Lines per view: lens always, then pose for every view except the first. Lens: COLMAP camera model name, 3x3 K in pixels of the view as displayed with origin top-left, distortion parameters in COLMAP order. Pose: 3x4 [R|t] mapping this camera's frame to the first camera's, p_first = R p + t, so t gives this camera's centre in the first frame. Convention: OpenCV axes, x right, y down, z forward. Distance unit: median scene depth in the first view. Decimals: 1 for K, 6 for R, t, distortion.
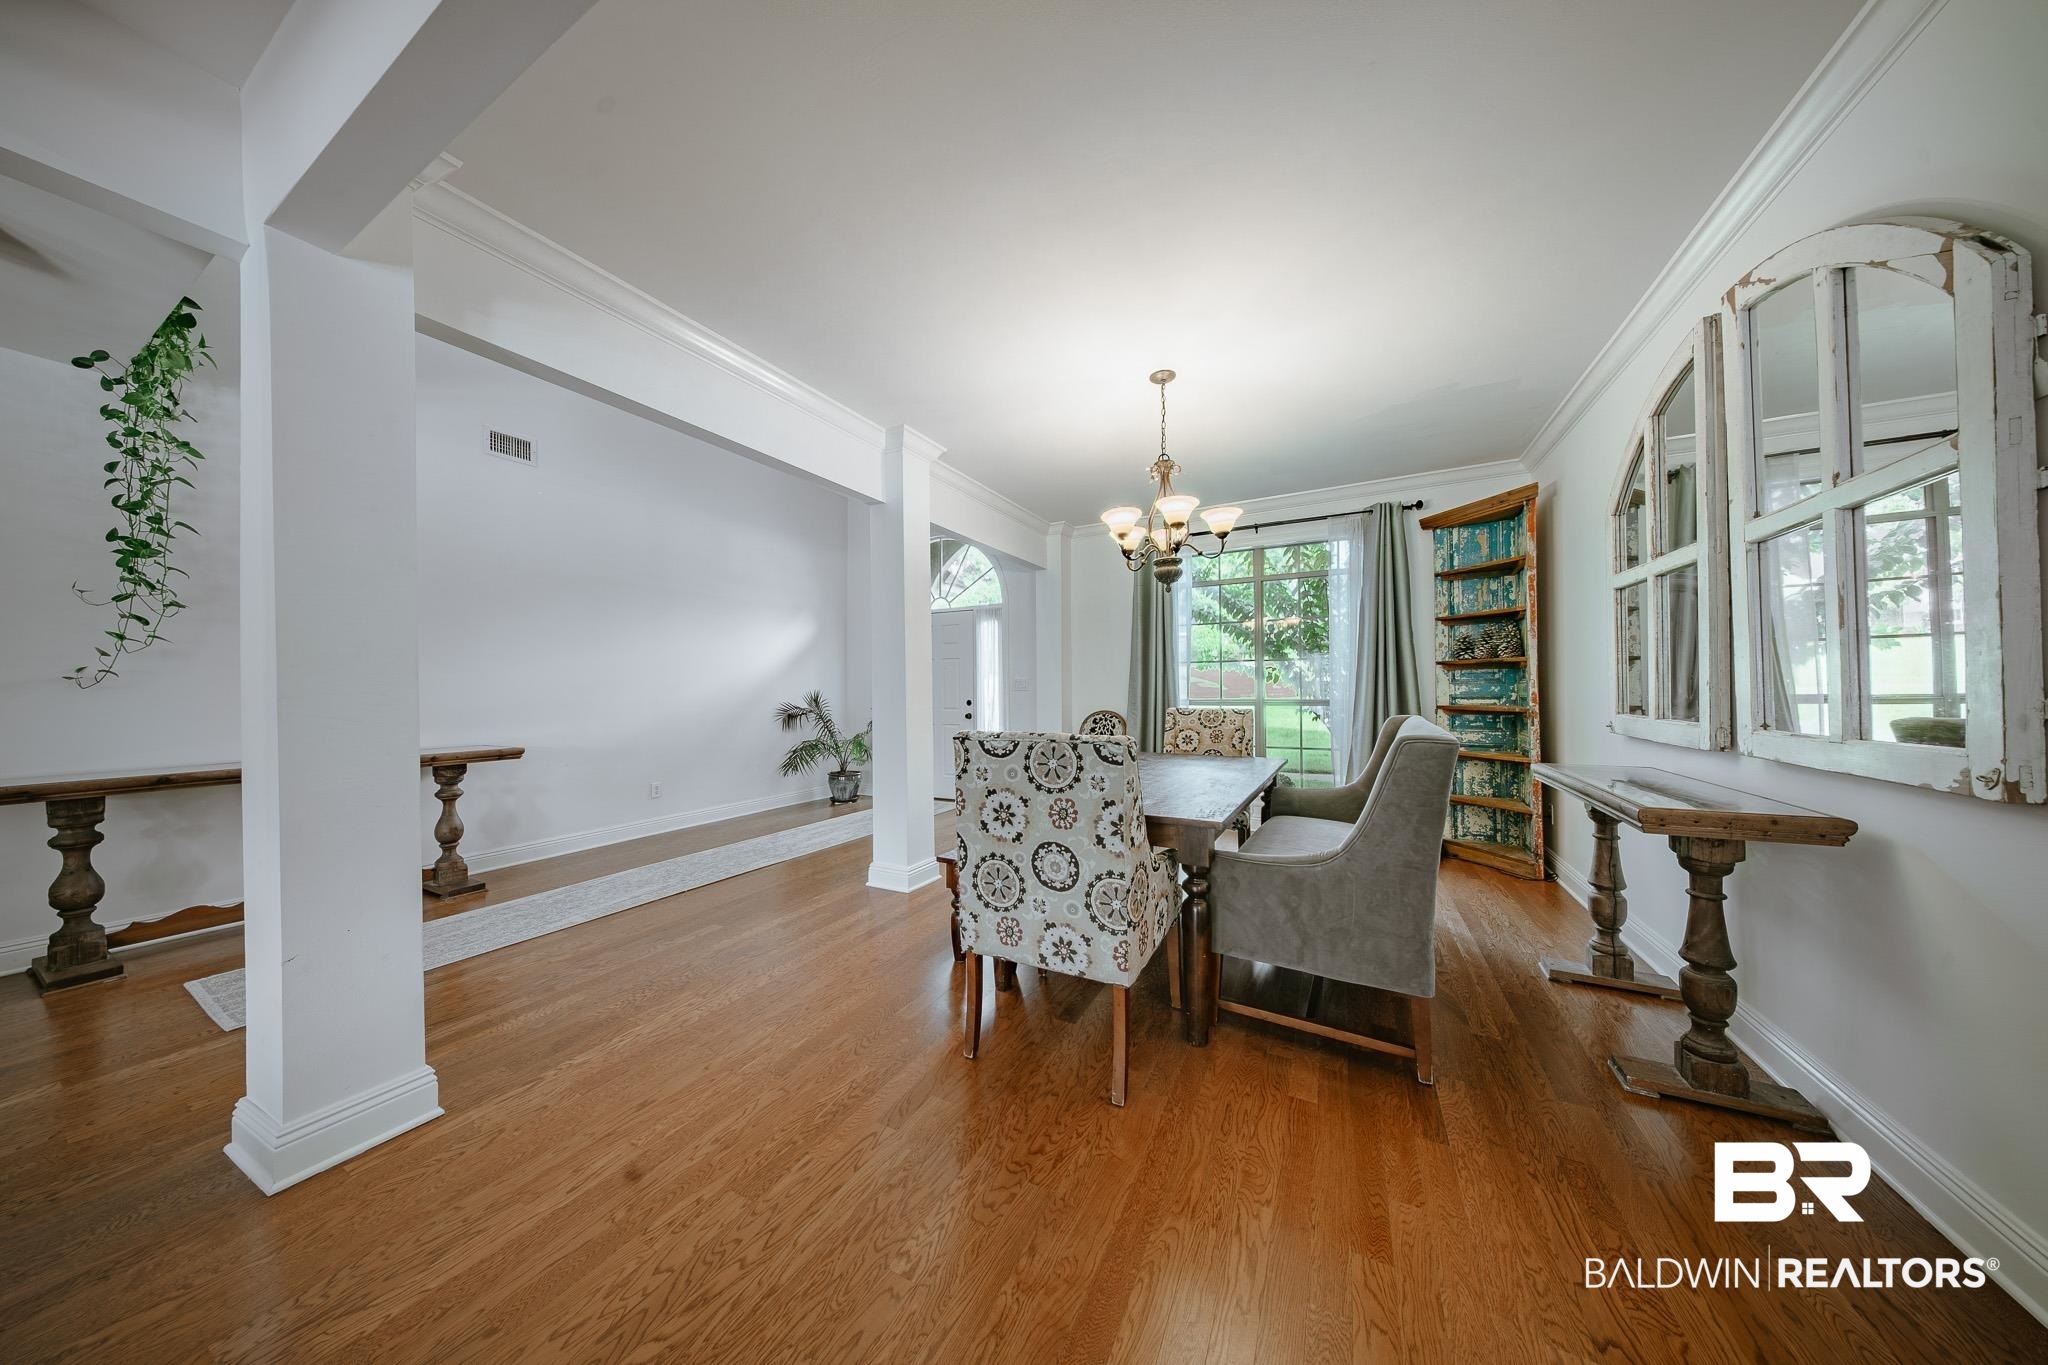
lens RADIAL K [[607.6, 0, 1018.1], [0, 607.6, 685.1], [0, 0, 1]] dist [-0.001234, -0.000082]
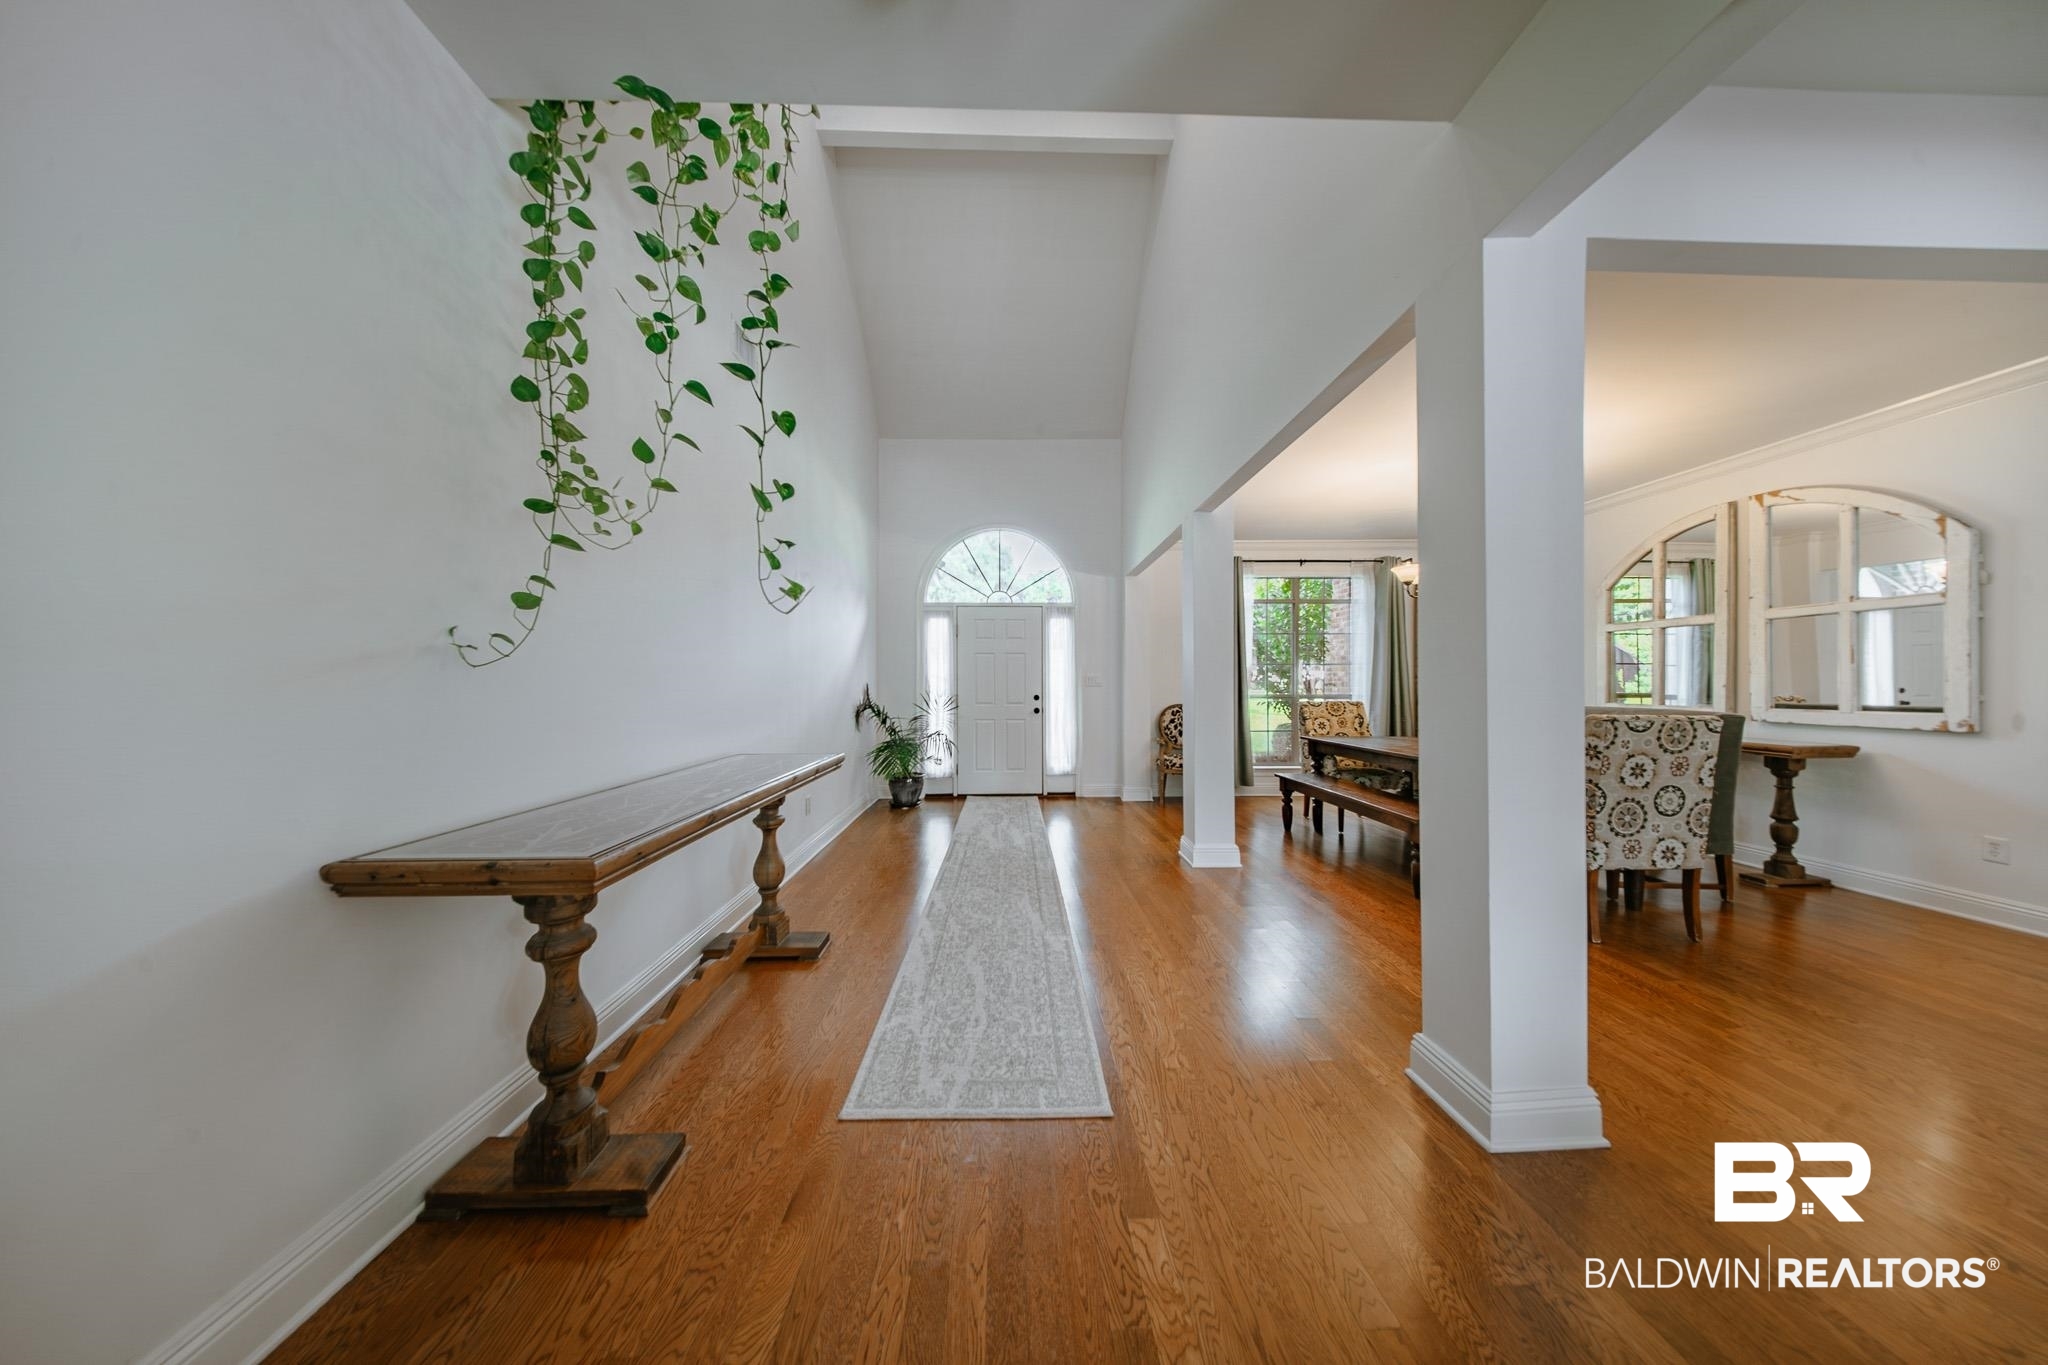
lens RADIAL K [[607.6, 0, 1014.7], [0, 607.6, 687.7], [0, 0, 1]] dist [-0.001234, -0.000082]
pose [[0.869648, 0.007896, 0.493609, -2.111778], [-0.013445, 0.999880, 0.007694, 0.018505], [-0.493489, -0.013328, 0.869650, 0.467545]]
